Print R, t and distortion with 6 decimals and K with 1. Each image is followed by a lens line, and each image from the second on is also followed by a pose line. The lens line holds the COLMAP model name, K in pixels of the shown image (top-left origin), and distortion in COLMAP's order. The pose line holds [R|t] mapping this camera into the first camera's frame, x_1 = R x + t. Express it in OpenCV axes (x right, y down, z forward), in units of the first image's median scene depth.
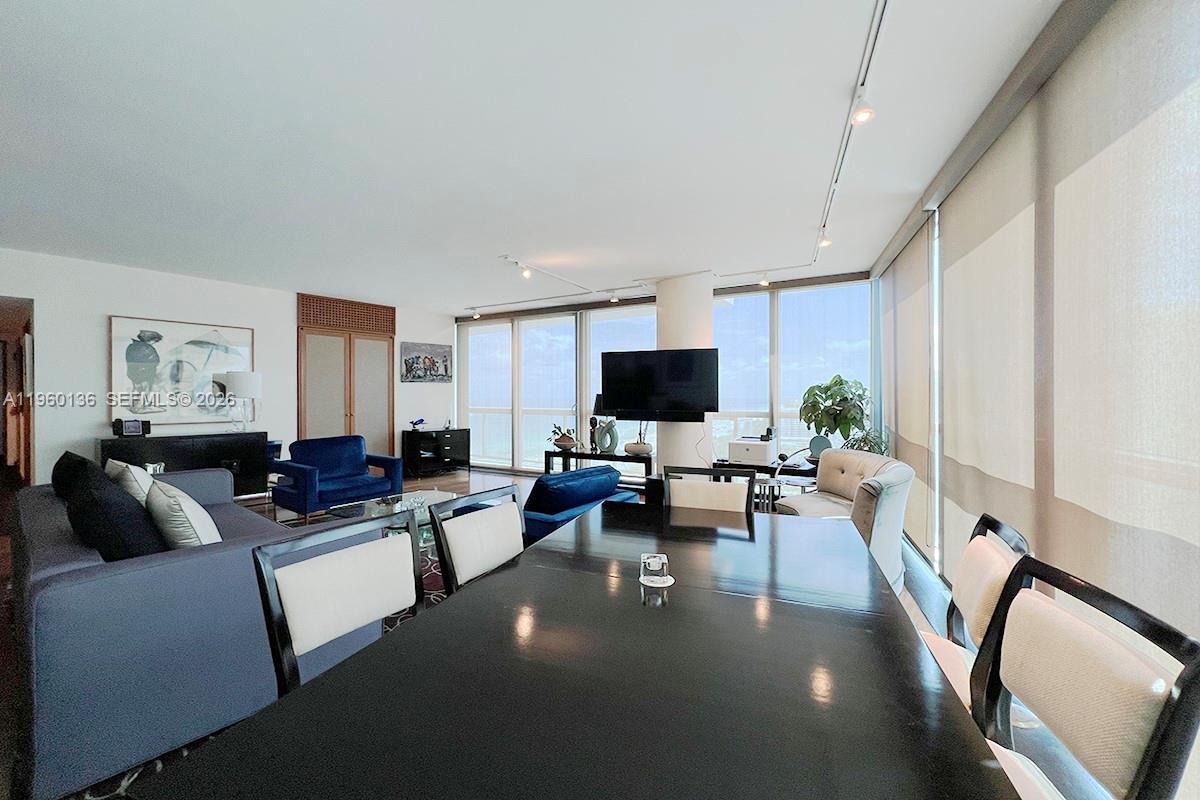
lens RADIAL K [[478.5, 0, 593.9], [0, 478.5, 396.6], [0, 0, 1]] dist [0.000081, 0.000236]
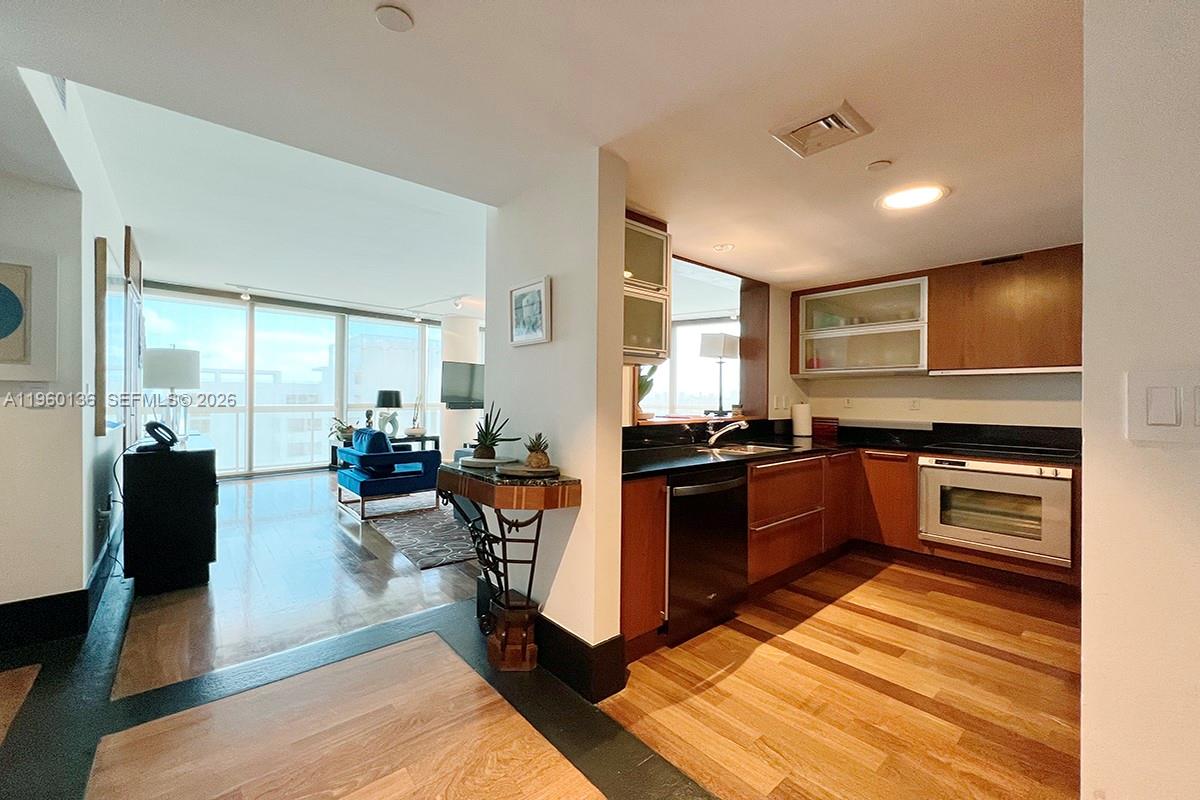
lens RADIAL K [[478.5, 0, 593.9], [0, 478.5, 396.6], [0, 0, 1]] dist [0.000081, 0.000236]
pose [[0.181600, -0.001508, 0.983371, -1.008139], [-0.007458, 0.999968, 0.002911, 0.002673], [-0.983344, -0.007863, 0.181583, 0.239285]]
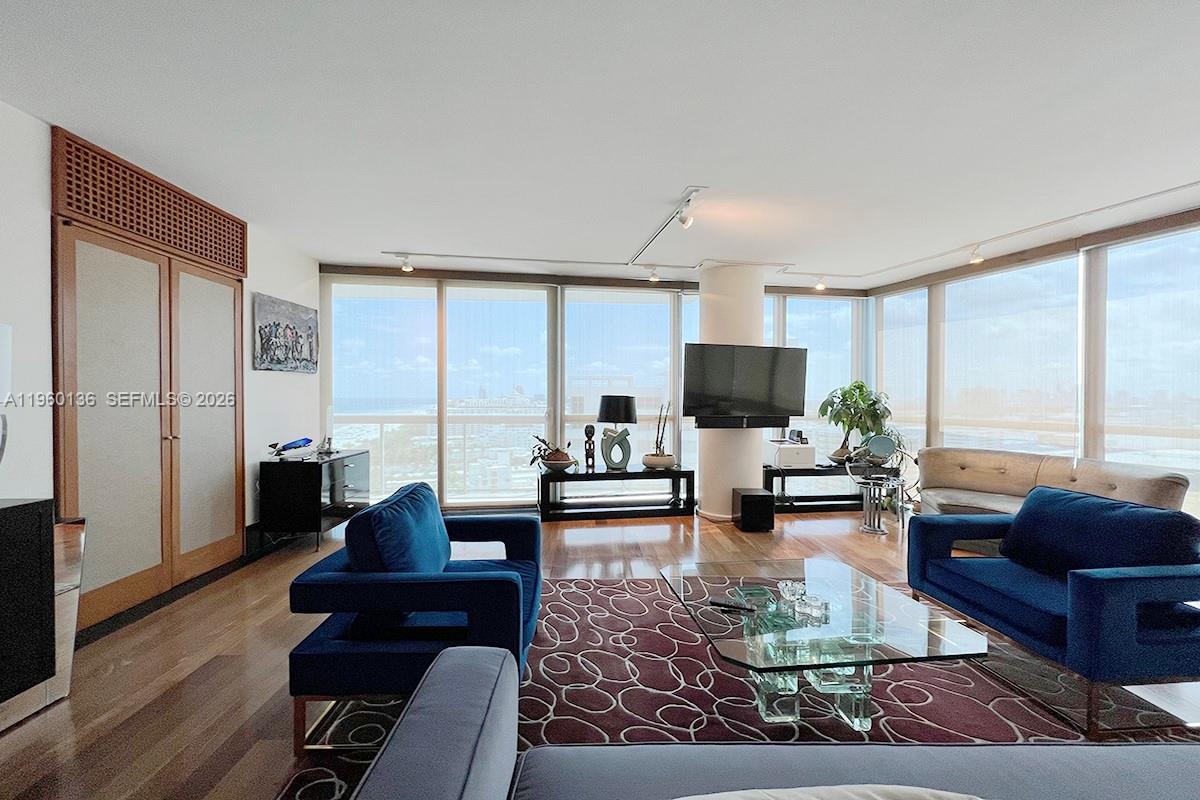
lens RADIAL K [[478.5, 0, 593.9], [0, 478.5, 396.6], [0, 0, 1]] dist [0.000081, 0.000236]
pose [[0.770349, 0.003970, 0.637611, -0.470807], [-0.004750, 0.999989, -0.000487, -0.002686], [-0.637605, -0.002654, 0.770359, 0.382811]]
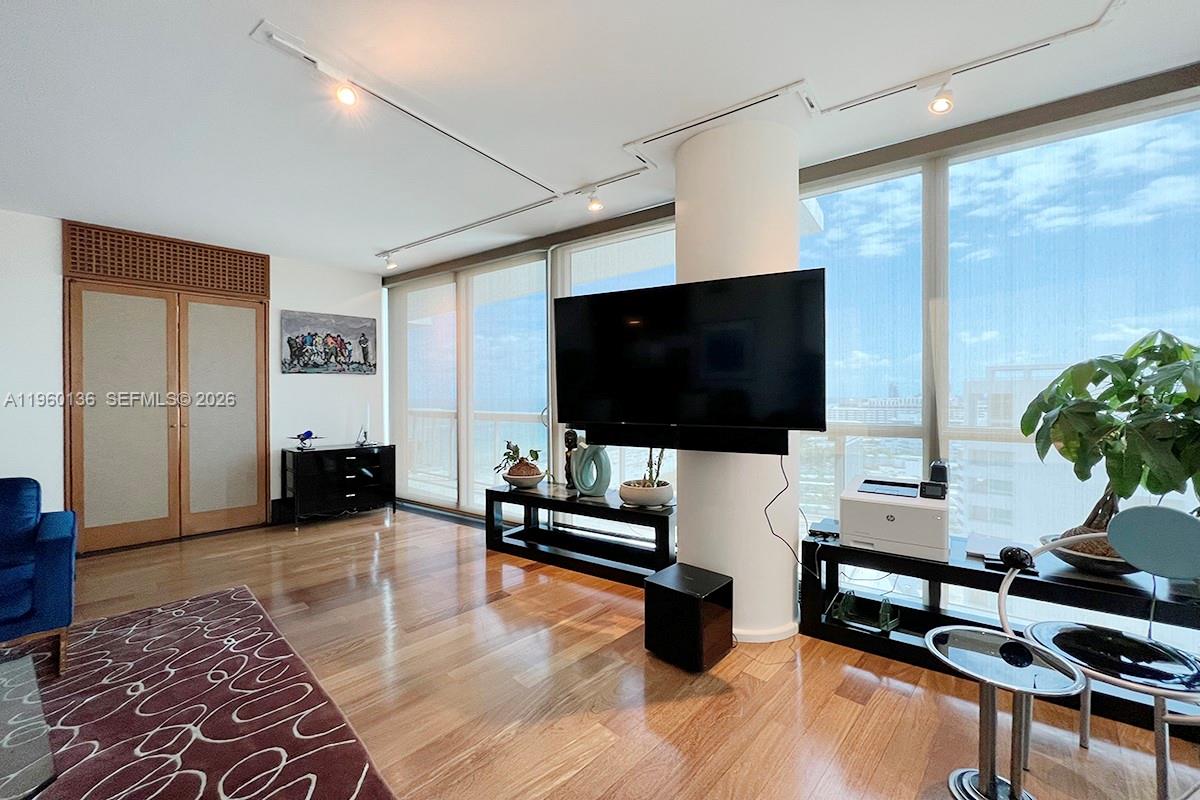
lens RADIAL K [[478.5, 0, 593.9], [0, 478.5, 396.6], [0, 0, 1]] dist [0.000081, 0.000236]
pose [[0.995816, -0.003128, -0.091328, 0.075096], [0.003301, 0.999993, 0.001737, 0.001414], [0.091322, -0.002031, 0.995819, 0.420580]]
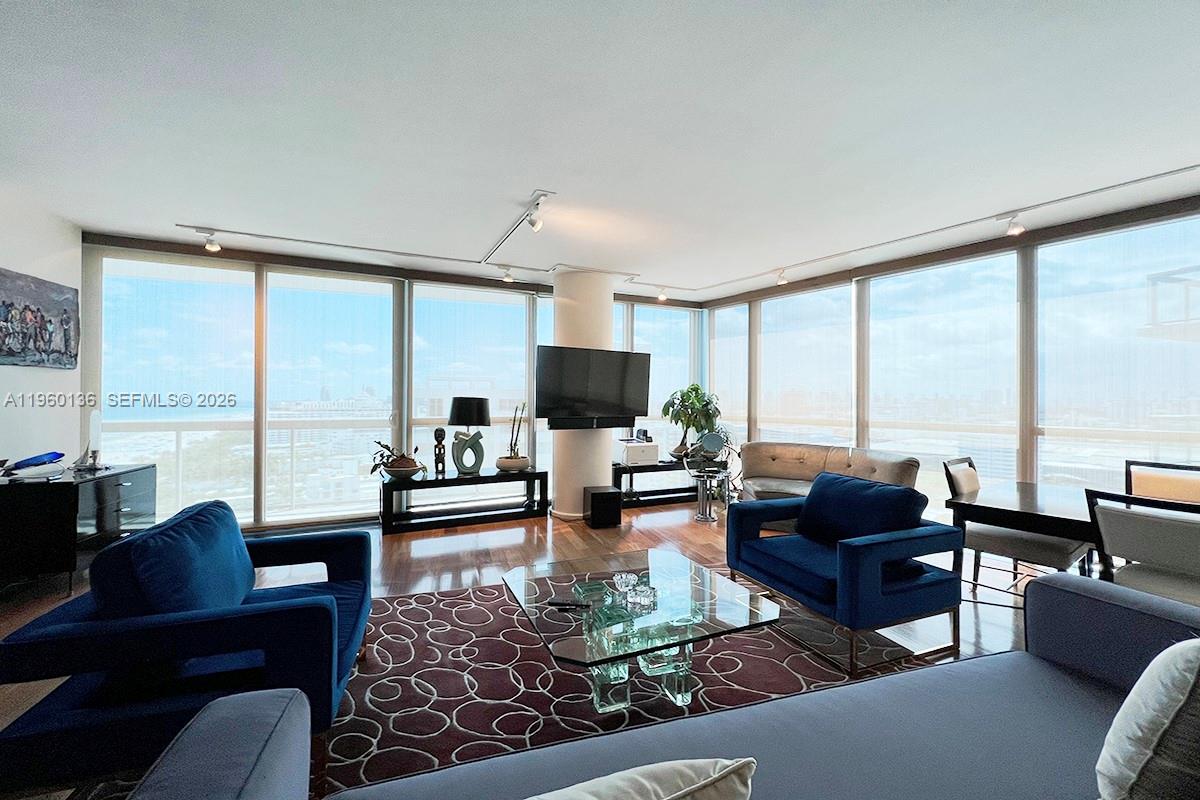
lens RADIAL K [[478.2, 0, 594.8], [0, 478.2, 392.0], [0, 0, 1]] dist [-0.000435, 0.000071]
pose [[0.560150, 0.014448, 0.828265, -0.458807], [-0.003343, 0.999879, -0.015181, -0.002545], [-0.828384, 0.005735, 0.560131, 0.374327]]
